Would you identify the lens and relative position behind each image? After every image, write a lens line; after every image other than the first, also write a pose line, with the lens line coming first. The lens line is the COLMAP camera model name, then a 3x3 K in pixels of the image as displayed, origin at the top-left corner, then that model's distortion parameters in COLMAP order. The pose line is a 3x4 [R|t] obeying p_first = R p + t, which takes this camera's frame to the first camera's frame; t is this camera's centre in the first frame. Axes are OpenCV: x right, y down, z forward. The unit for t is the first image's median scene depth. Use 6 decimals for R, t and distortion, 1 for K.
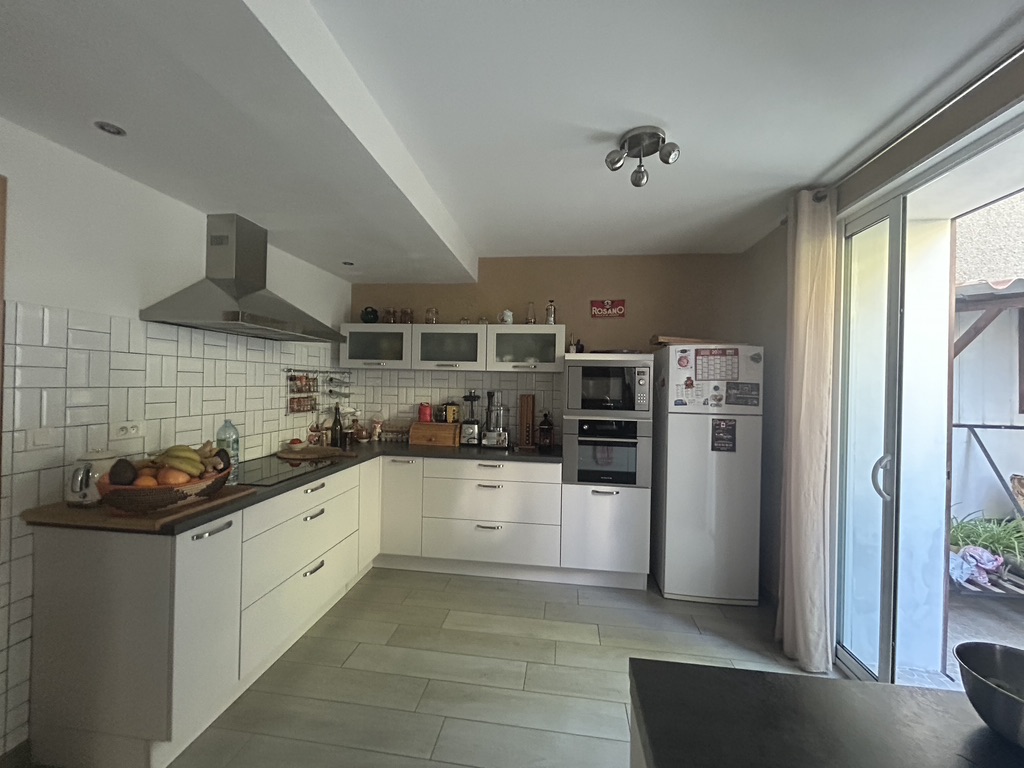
lens RADIAL K [[409.9, 0, 511.1], [0, 409.9, 383.0], [0, 0, 1]] dist [-0.001828, 0.001238]
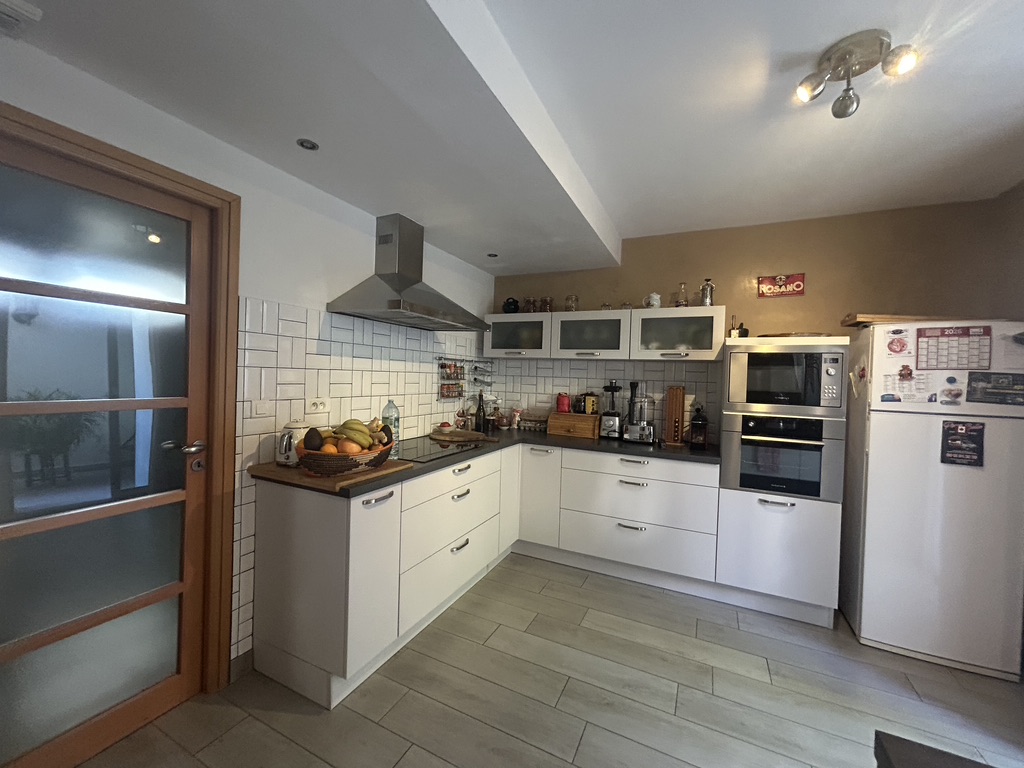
lens RADIAL K [[409.9, 0, 511.8], [0, 409.9, 382.8], [0, 0, 1]] dist [-0.001828, 0.001238]
pose [[0.949947, 0.015618, -0.312022, -0.027992], [-0.012700, 0.999855, 0.011384, 0.019585], [0.312154, -0.006852, 0.950007, 0.038367]]
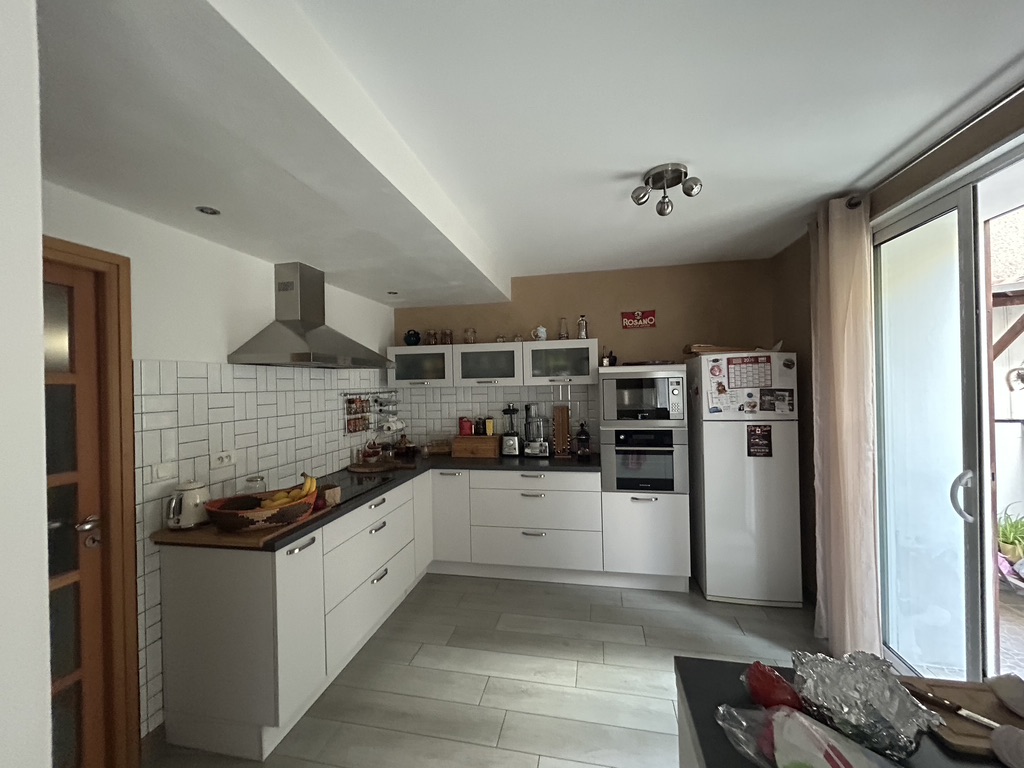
lens RADIAL K [[409.9, 0, 511.2], [0, 409.9, 383.0], [0, 0, 1]] dist [-0.001828, 0.001238]
pose [[0.996406, -0.043965, -0.072401, -0.018840], [0.043971, 0.999032, -0.001515, -0.042818], [0.072398, -0.001674, 0.997374, -0.066149]]
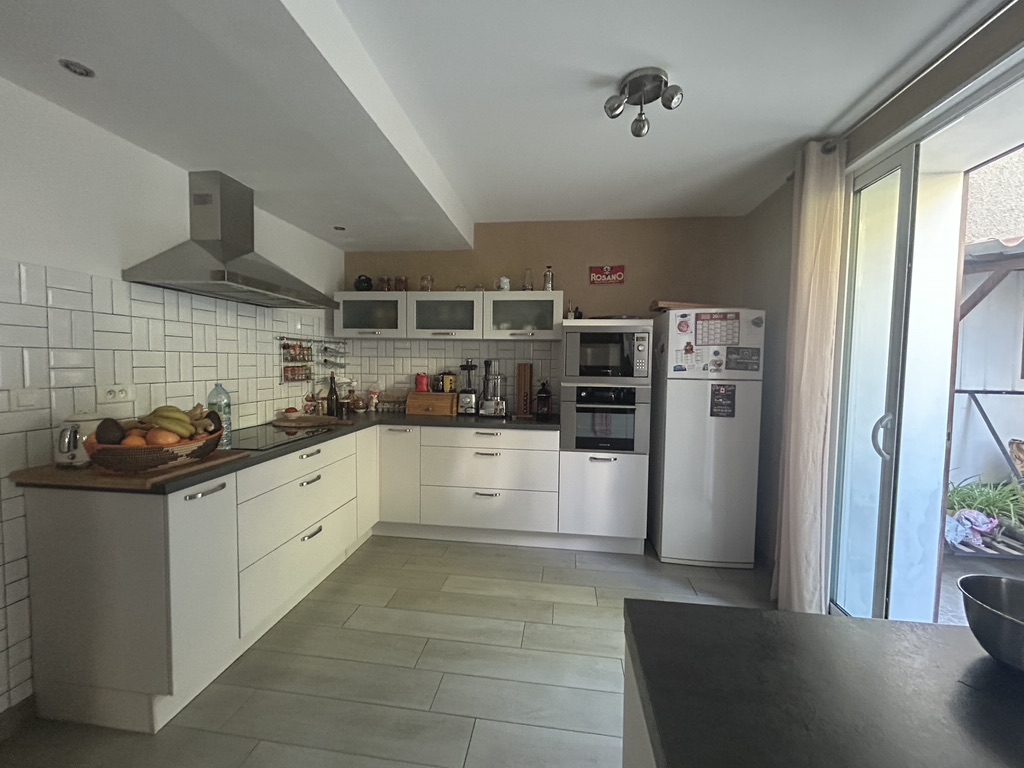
lens RADIAL K [[409.9, 0, 510.9], [0, 409.9, 382.5], [0, 0, 1]] dist [-0.001828, 0.001238]
pose [[0.999979, -0.006334, 0.000984, 0.005692], [0.006276, 0.998671, 0.051146, 0.029563], [-0.001307, -0.051139, 0.998691, 0.013697]]
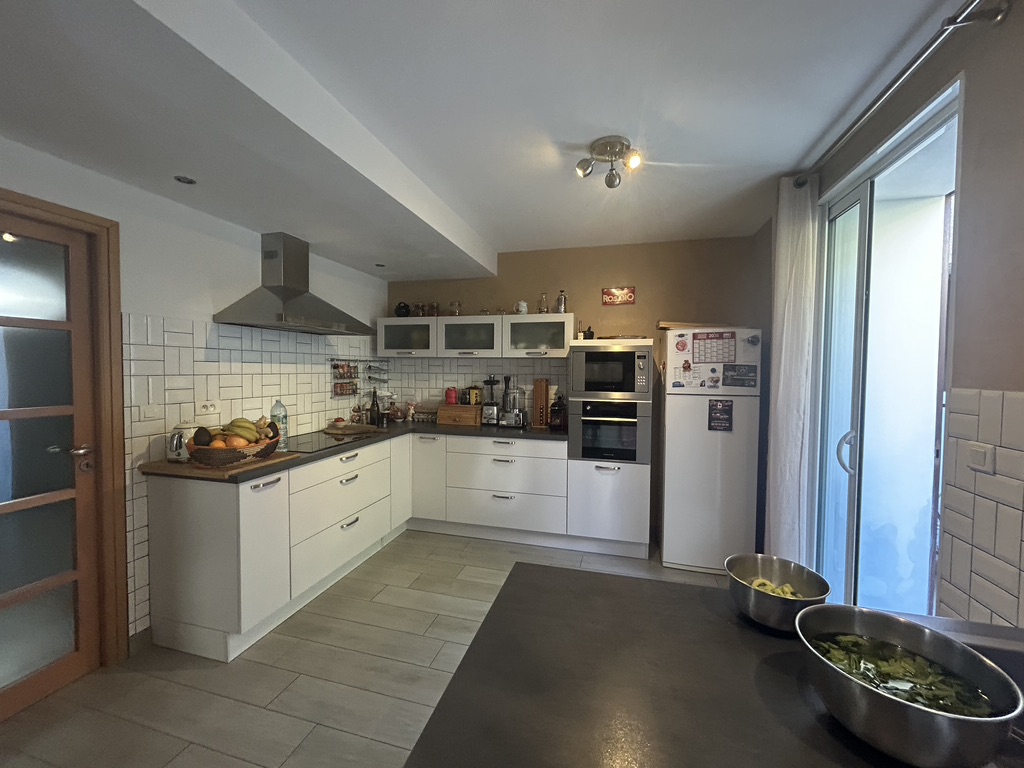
lens RADIAL K [[409.9, 0, 511.6], [0, 409.9, 383.0], [0, 0, 1]] dist [-0.001828, 0.001238]
pose [[0.990629, -0.008223, -0.136330, 0.134450], [0.012711, 0.999405, 0.032078, 0.004766], [0.135985, -0.033511, 0.990144, -0.104431]]
